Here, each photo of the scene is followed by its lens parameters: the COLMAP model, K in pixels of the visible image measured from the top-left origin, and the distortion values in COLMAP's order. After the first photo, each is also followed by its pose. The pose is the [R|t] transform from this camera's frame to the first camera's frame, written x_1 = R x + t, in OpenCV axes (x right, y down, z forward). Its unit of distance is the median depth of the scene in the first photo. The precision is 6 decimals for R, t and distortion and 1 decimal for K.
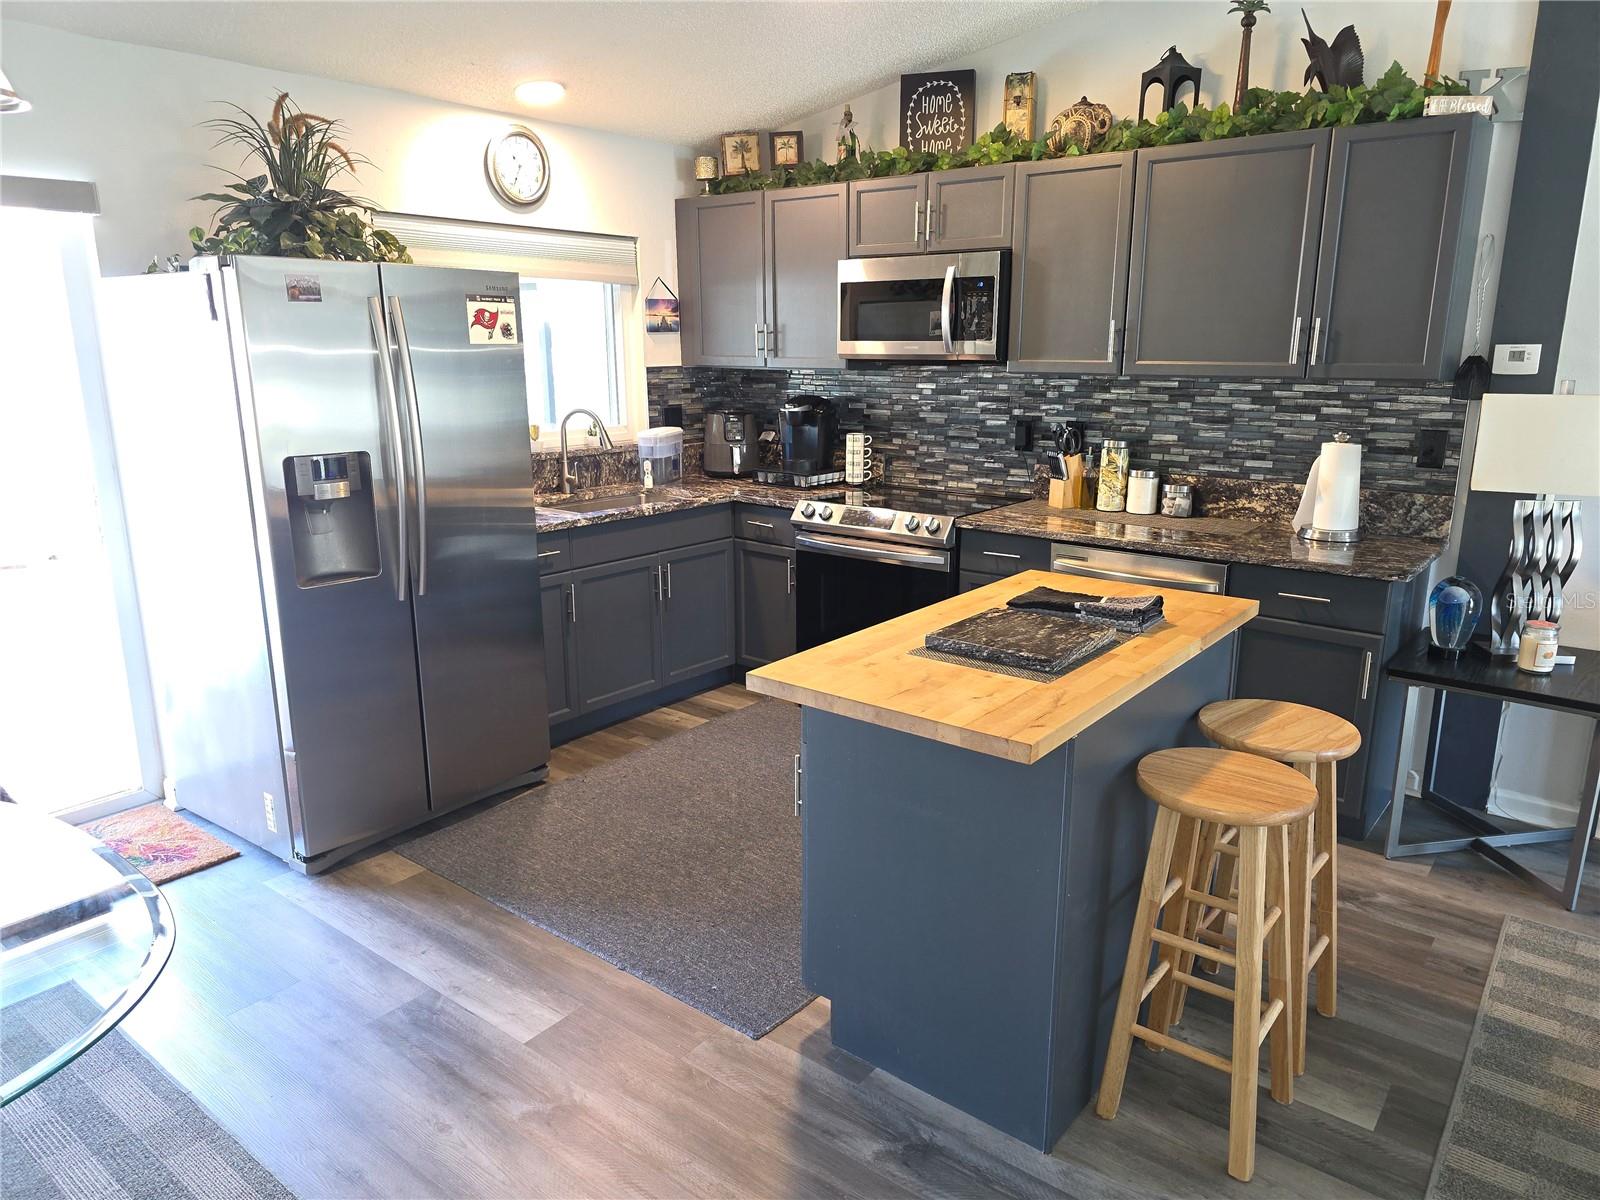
lens RADIAL K [[1063.6, 0, 800.0], [0, 1063.6, 600.0], [0, 0, 1]] dist [0.054275, -0.038848]
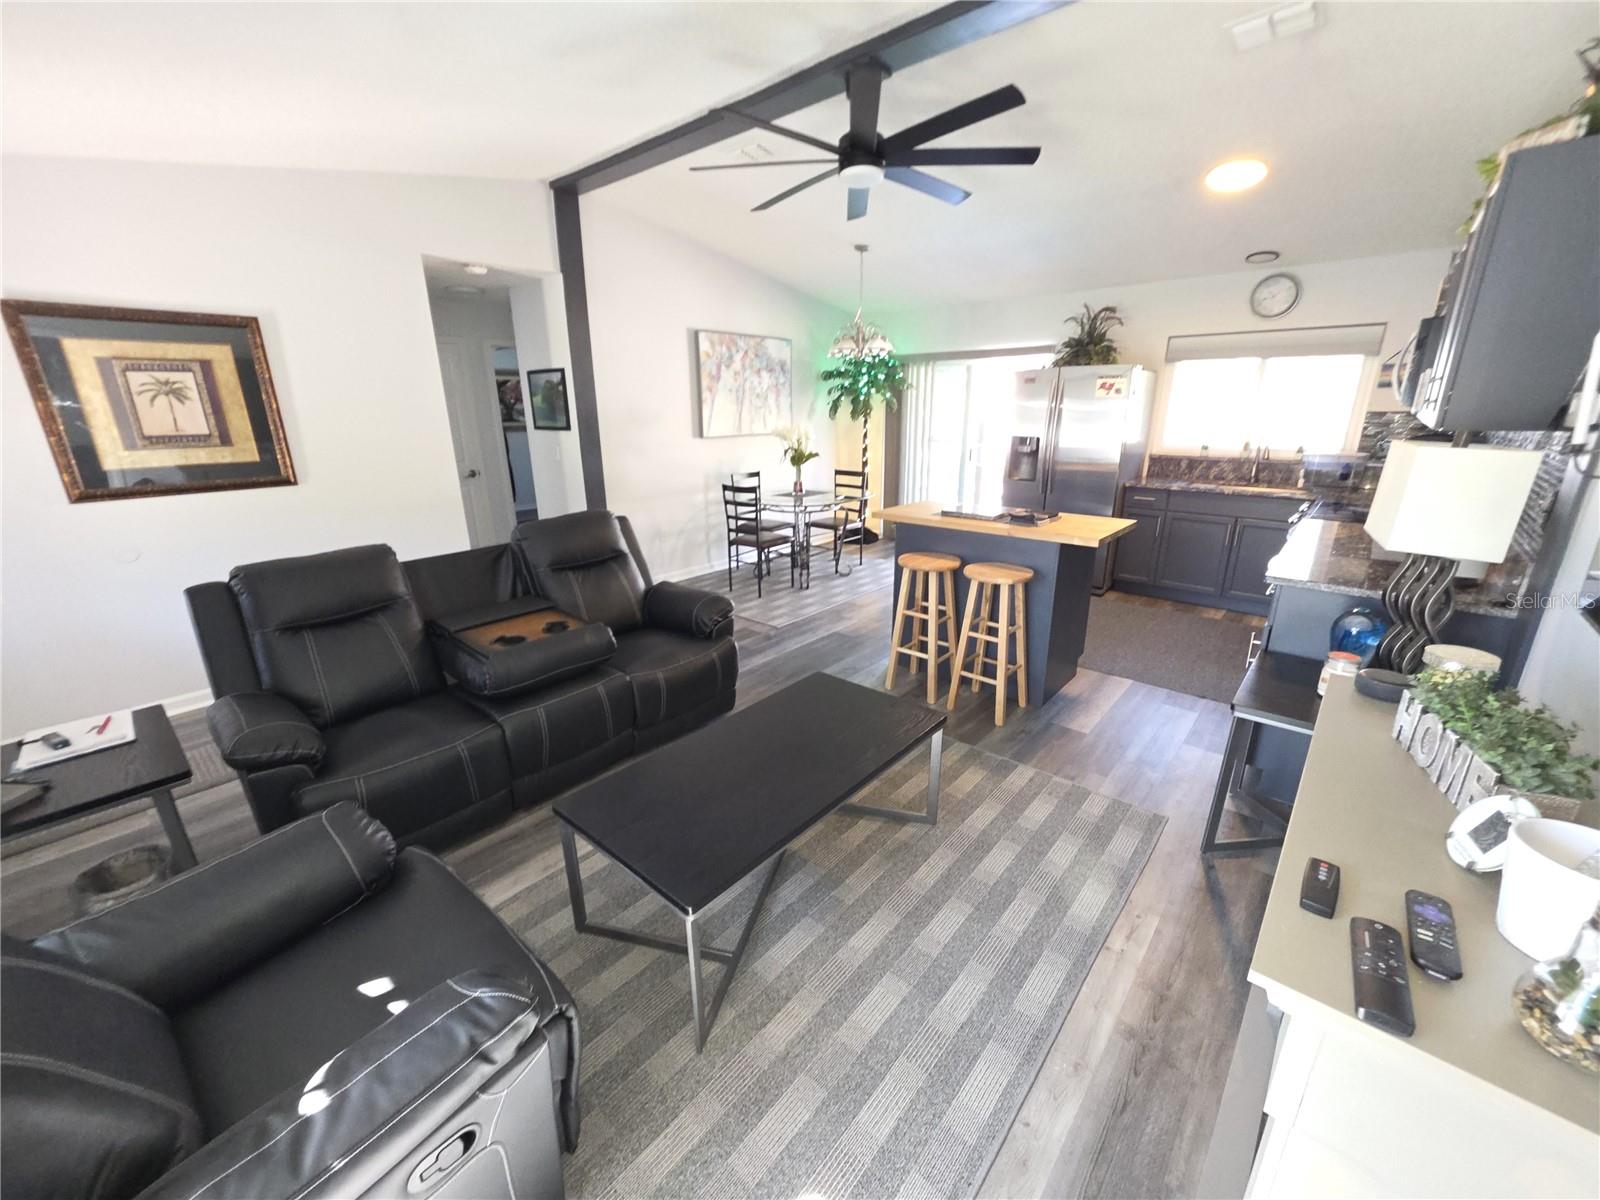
lens RADIAL K [[644.1, 0, 792.5], [0, 644.1, 598.9], [0, 0, 1]] dist [-0.000638, -0.000122]
pose [[-0.053111, 0.293414, -0.954509, 1.212025], [-0.228711, 0.926876, 0.297646, -0.089145], [0.972045, 0.234115, 0.017880, 0.398678]]
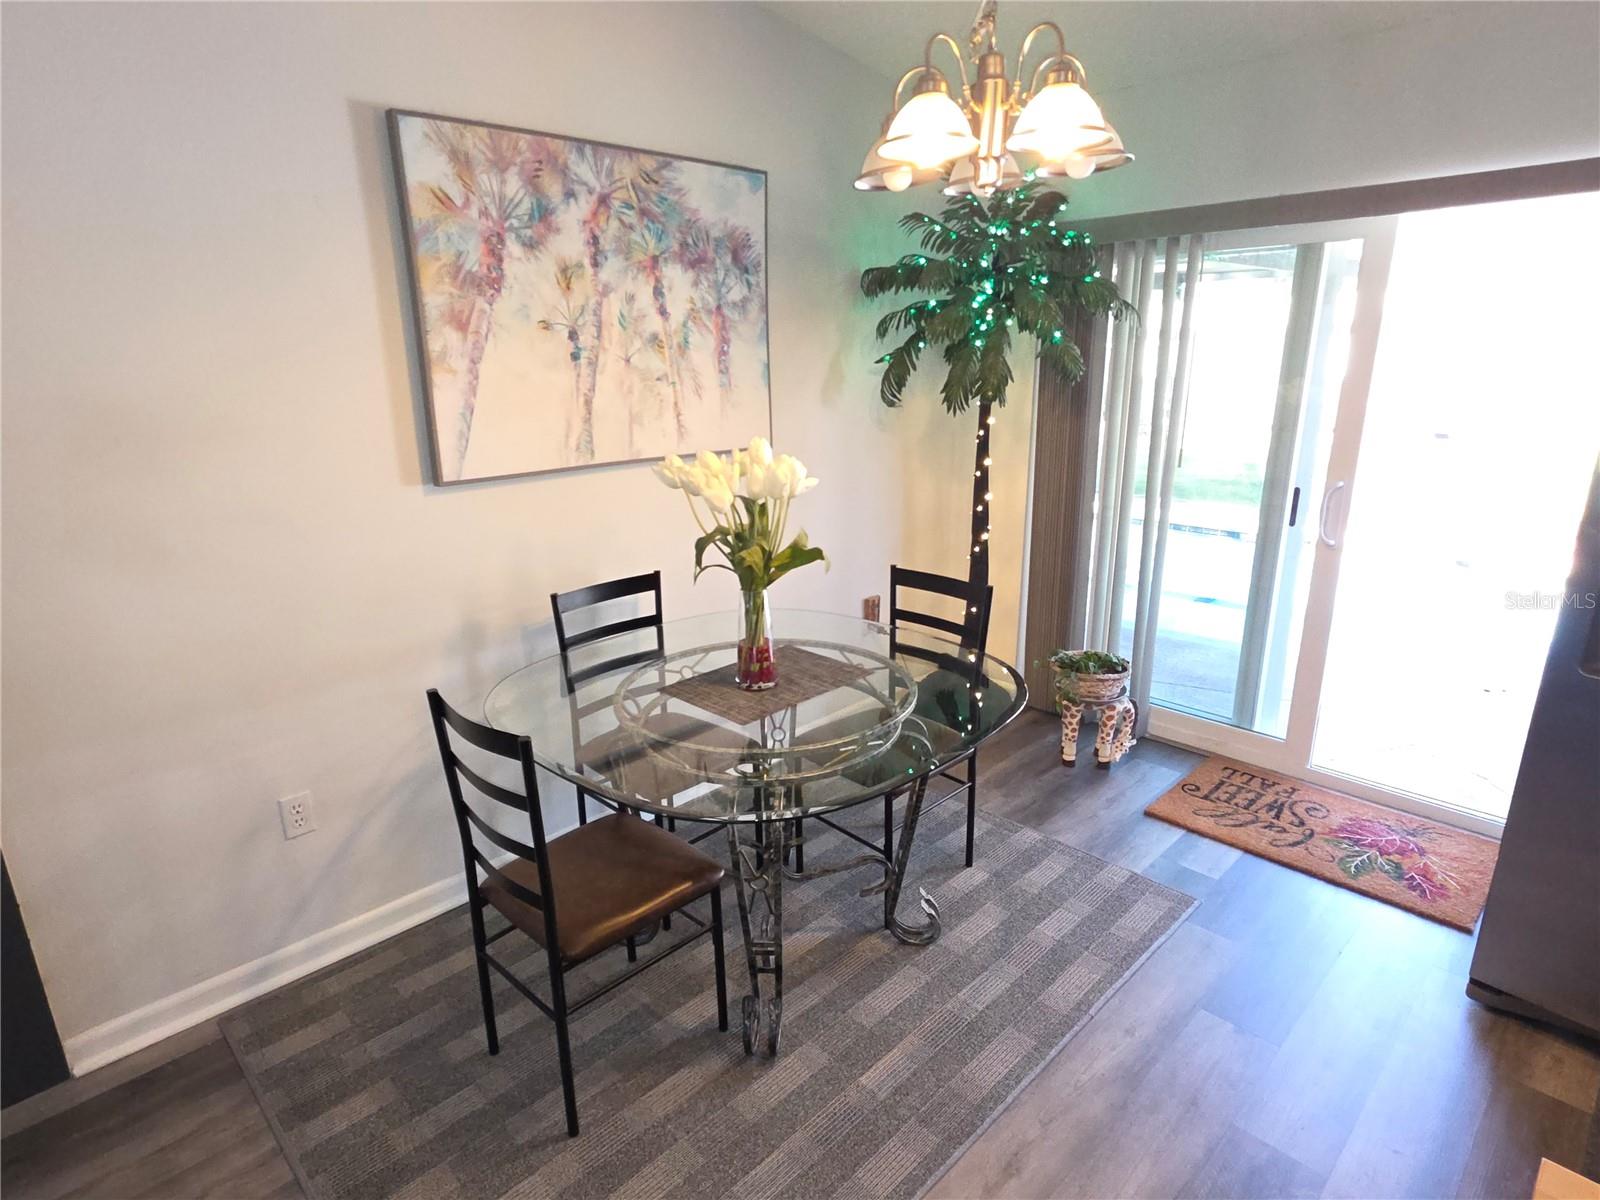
lens RADIAL K [[882.3, 0, 793.8], [0, 882.3, 603.4], [0, 0, 1]] dist [0.008823, -0.000290]
pose [[-0.128102, 0.282360, -0.950717, 0.159472], [-0.221030, 0.926376, 0.304913, -0.108343], [0.966817, 0.249197, -0.056261, 0.429223]]
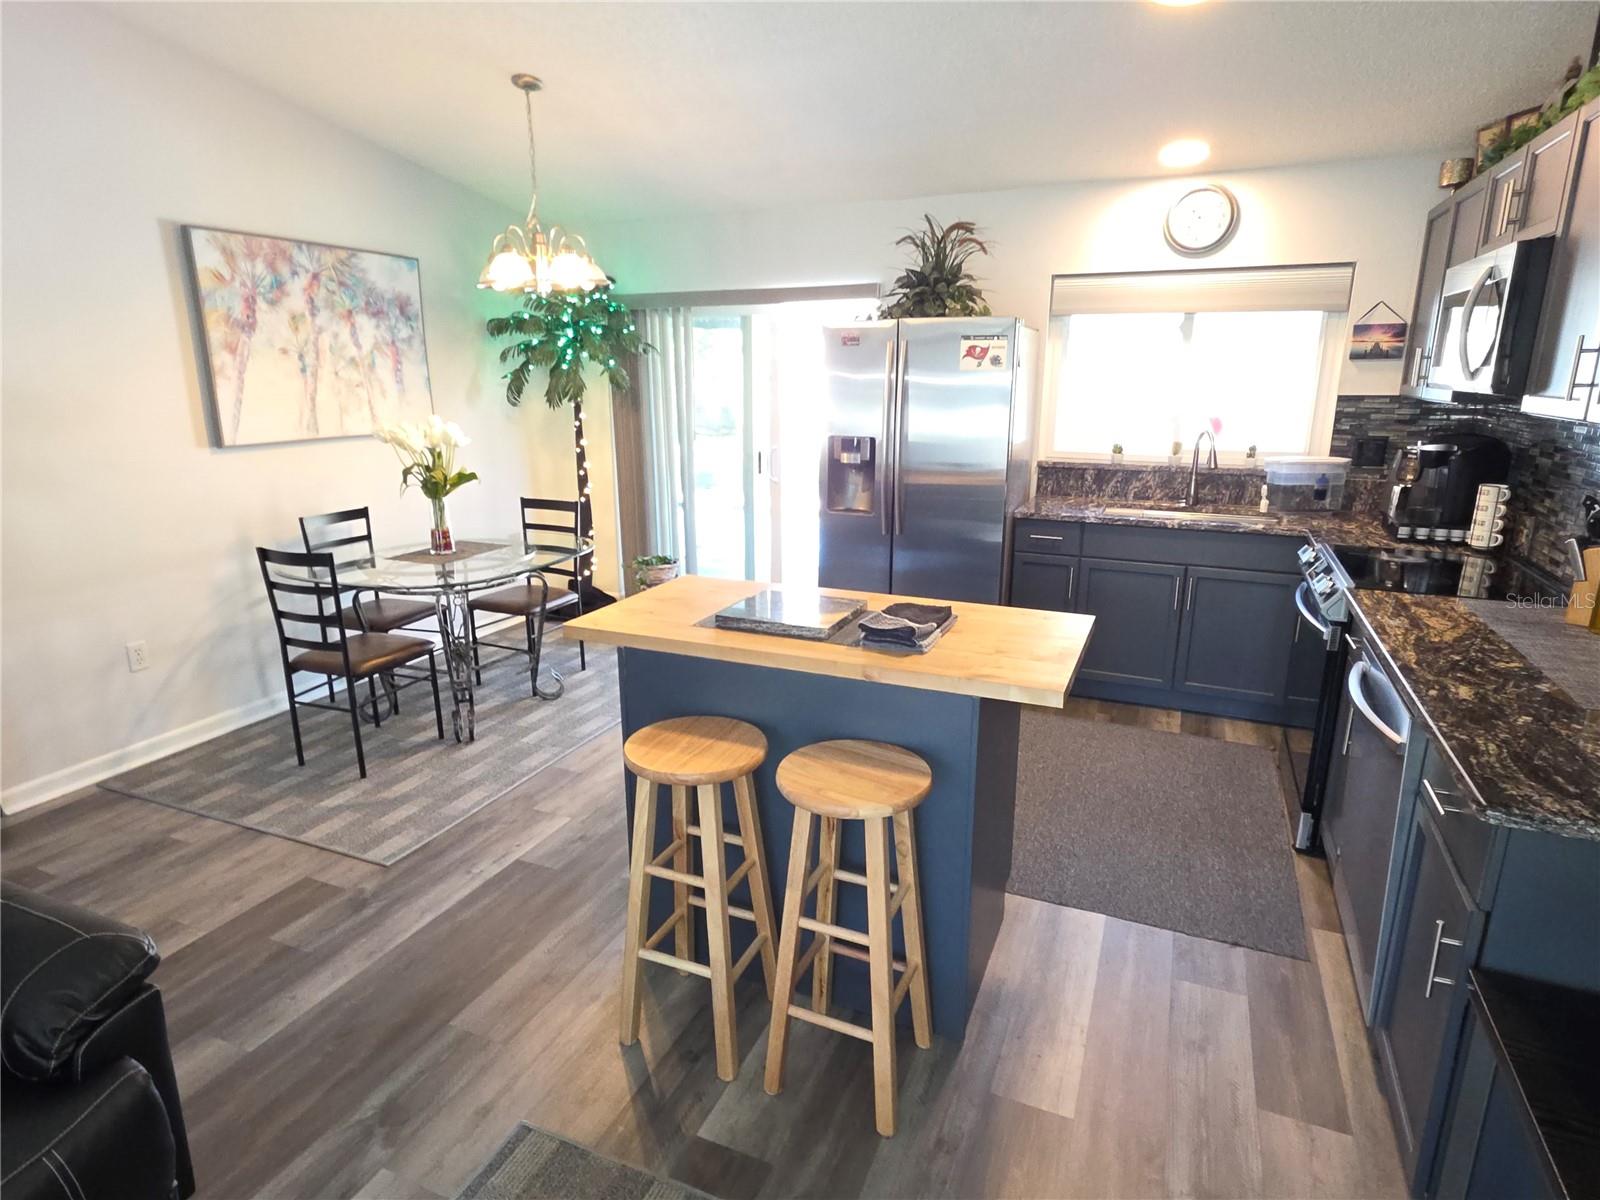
lens RADIAL K [[887.8, 0, 800.0], [0, 887.8, 600.0], [0, 0, 1]] dist [0.000144, -0.000816]
pose [[0.257519, 0.244381, -0.934859, 0.782860], [-0.228705, 0.955415, 0.186755, -0.115214], [0.938817, 0.165714, 0.301929, 0.478198]]
